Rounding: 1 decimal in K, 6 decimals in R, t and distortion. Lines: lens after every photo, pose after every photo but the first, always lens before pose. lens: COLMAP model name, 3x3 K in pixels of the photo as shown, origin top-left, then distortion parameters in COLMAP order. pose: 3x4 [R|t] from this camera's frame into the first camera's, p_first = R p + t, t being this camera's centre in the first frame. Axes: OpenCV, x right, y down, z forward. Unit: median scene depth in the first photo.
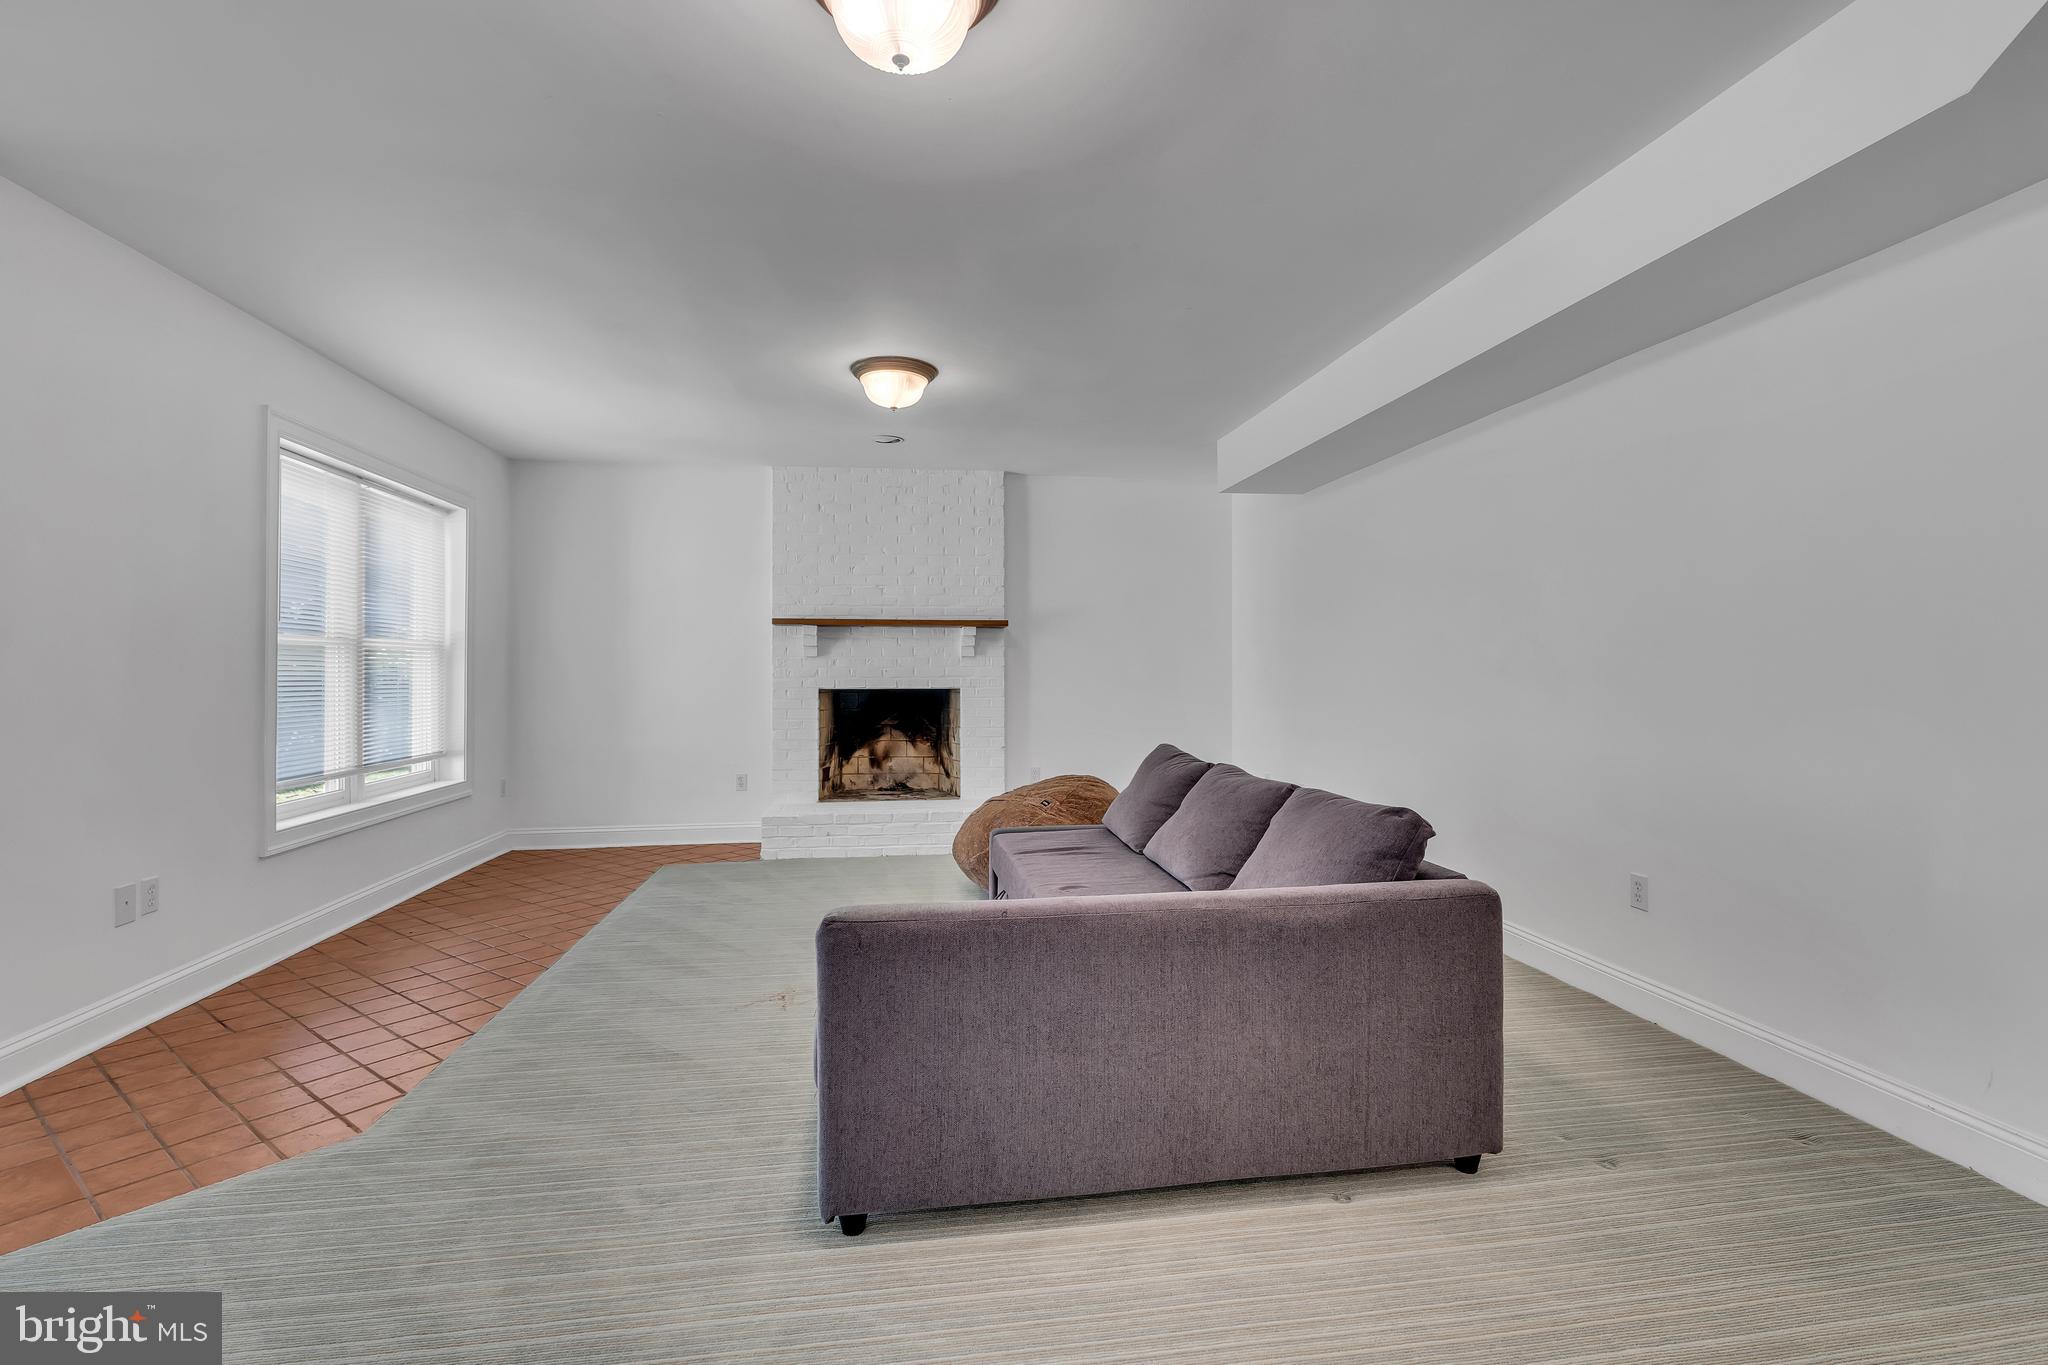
lens RADIAL K [[936.0, 0, 1028.5], [0, 936.0, 665.2], [0, 0, 1]] dist [-0.004096, 0.000233]
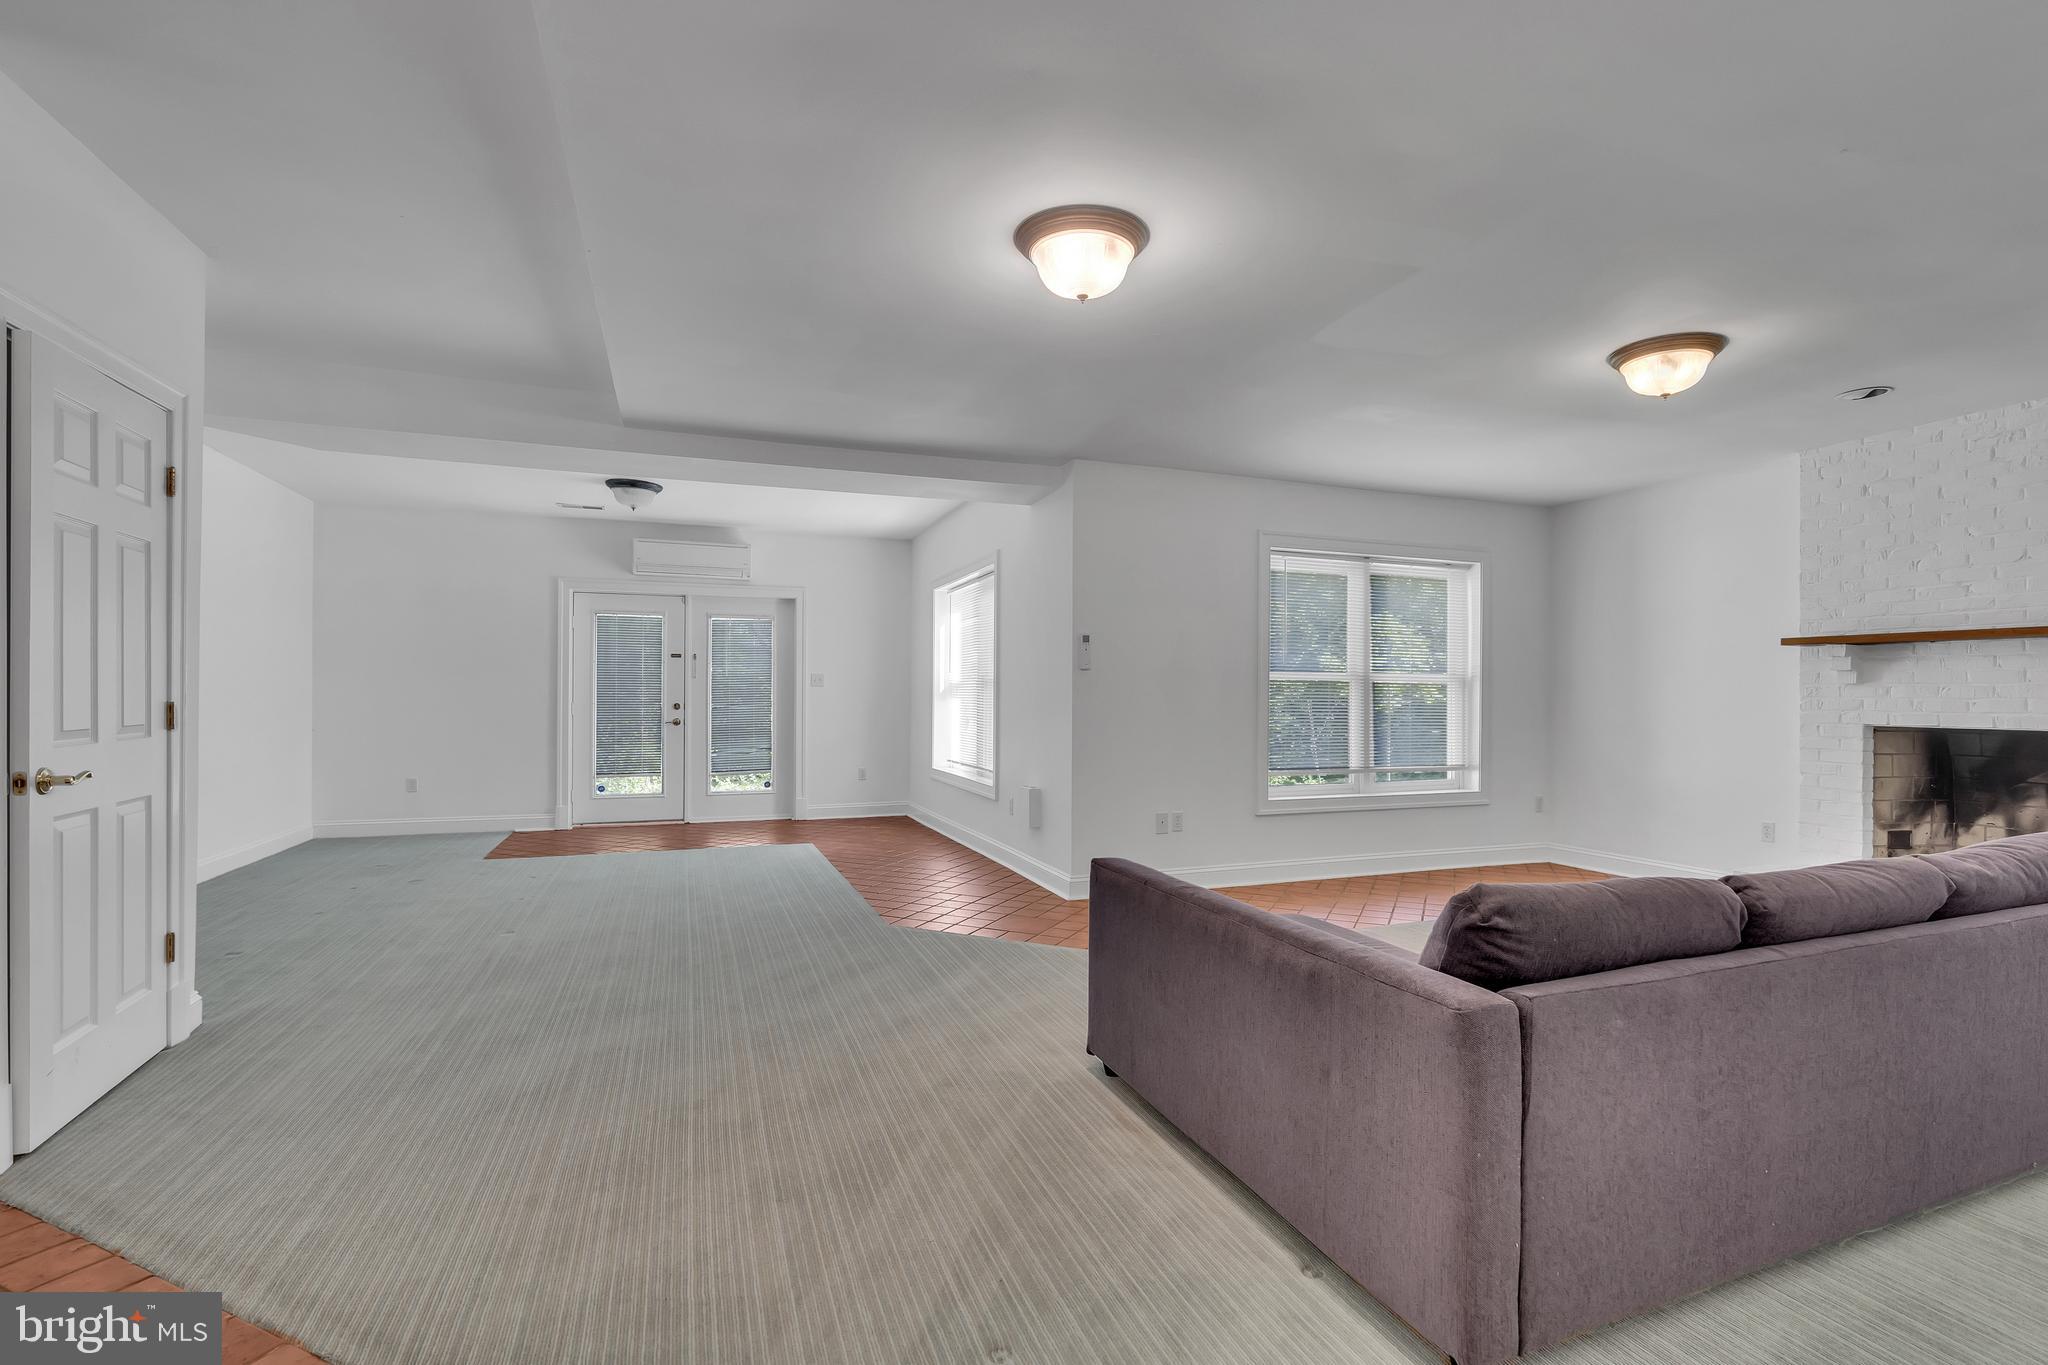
lens RADIAL K [[936.0, 0, 1043.7], [0, 936.0, 695.7], [0, 0, 1]] dist [-0.004096, 0.000233]
pose [[0.217452, 0.004459, -0.976061, 0.434907], [-0.000194, 0.999990, 0.004525, -0.002711], [0.976071, -0.000794, 0.217451, 0.198045]]
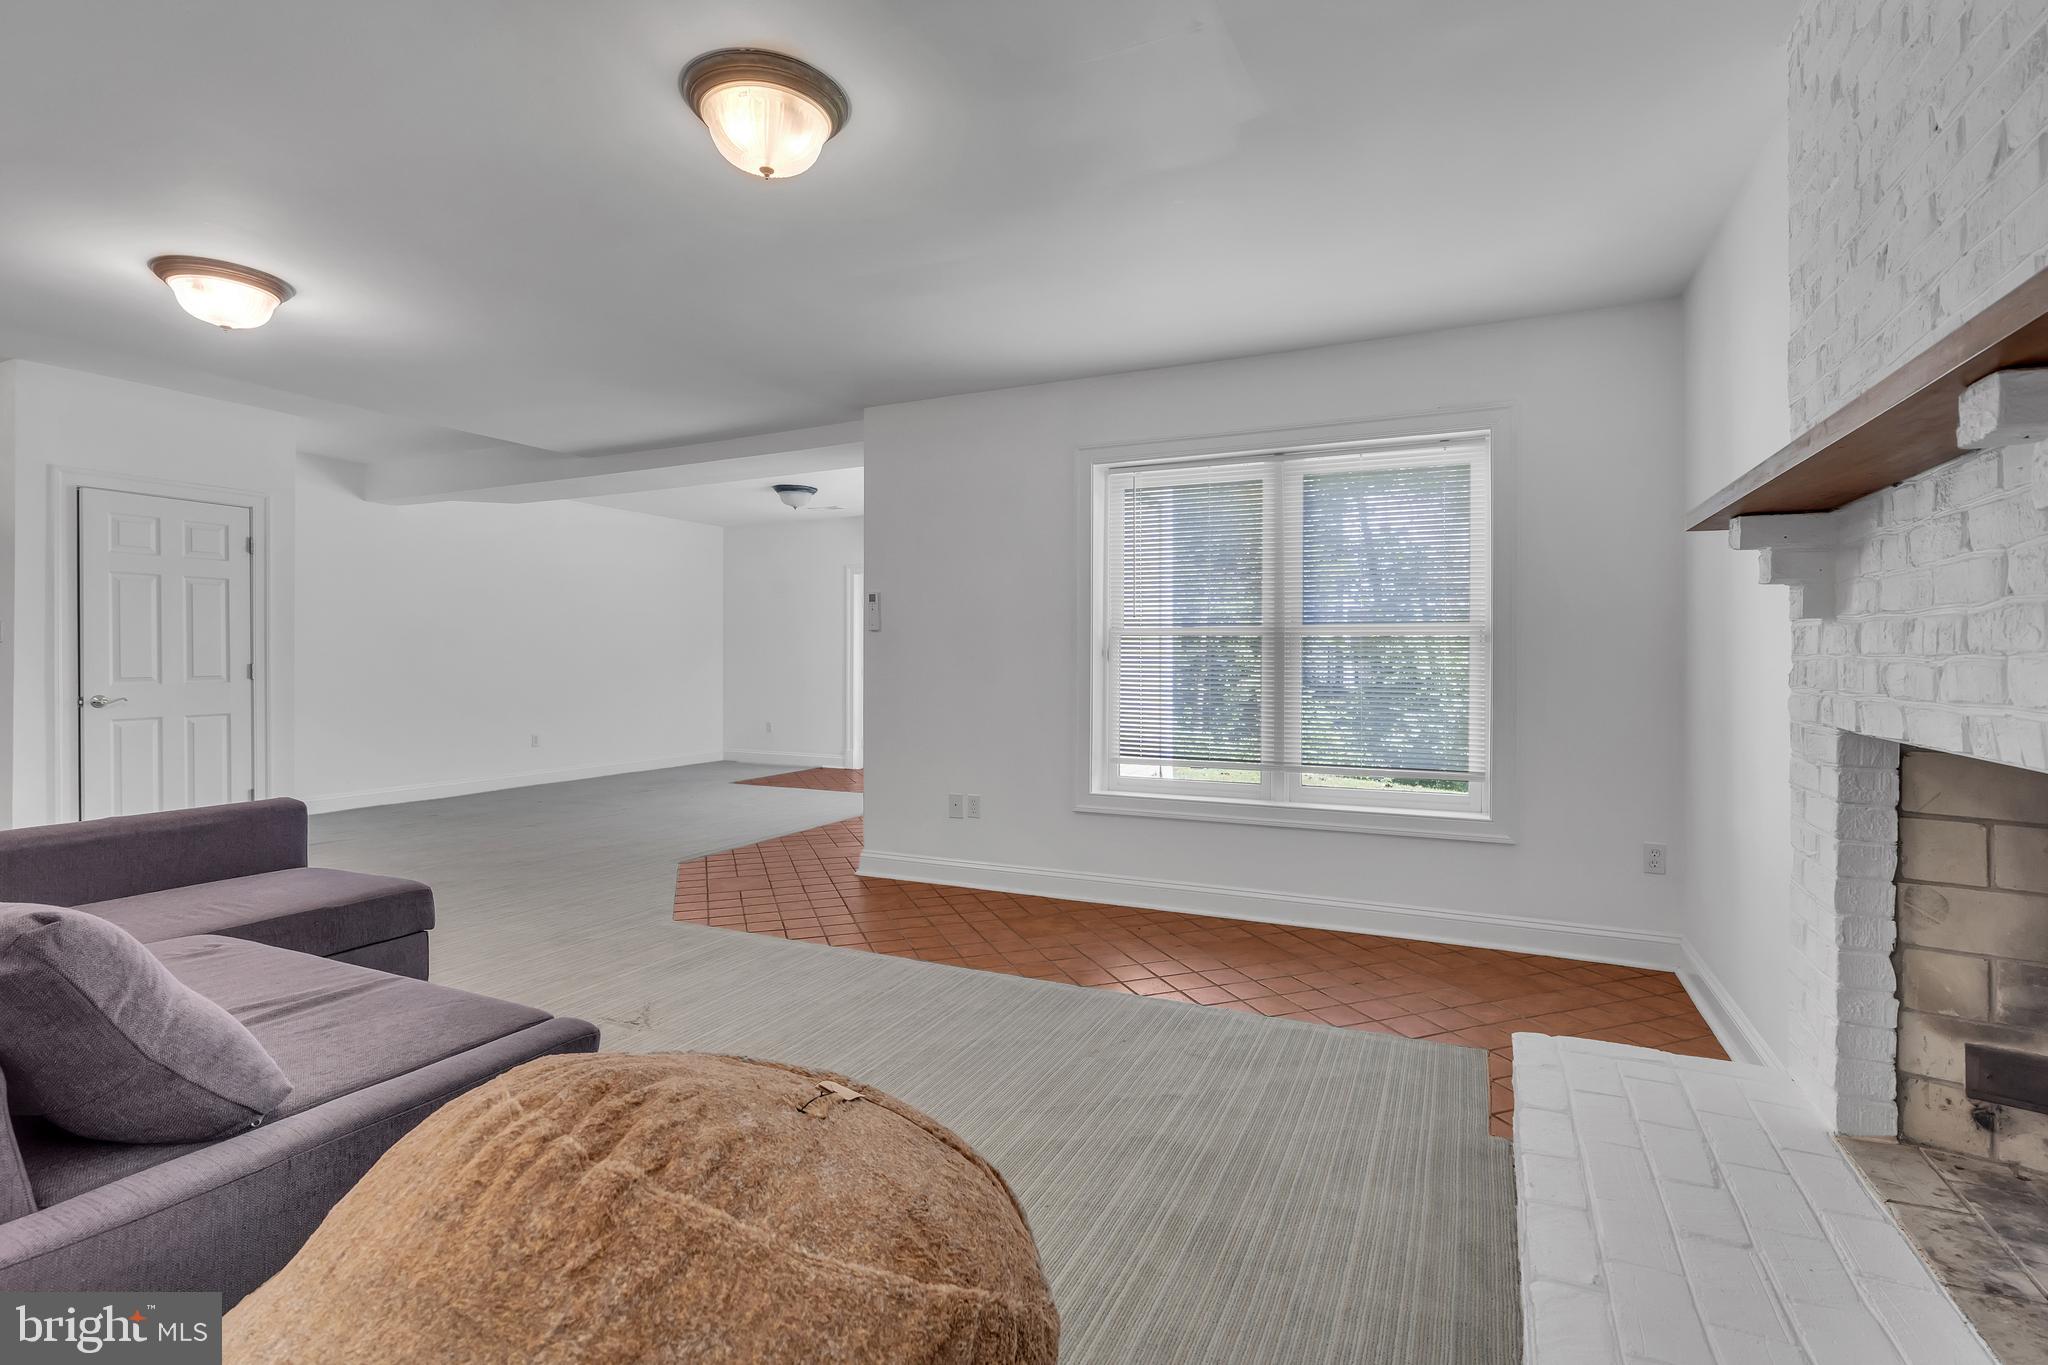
lens RADIAL K [[936.0, 0, 1039.8], [0, 936.0, 666.2], [0, 0, 1]] dist [-0.004096, 0.000233]
pose [[-0.554350, 0.008553, -0.832239, 0.159686], [0.005807, 0.999963, 0.006409, 0.003771], [0.832263, -0.001280, -0.554379, 1.096979]]
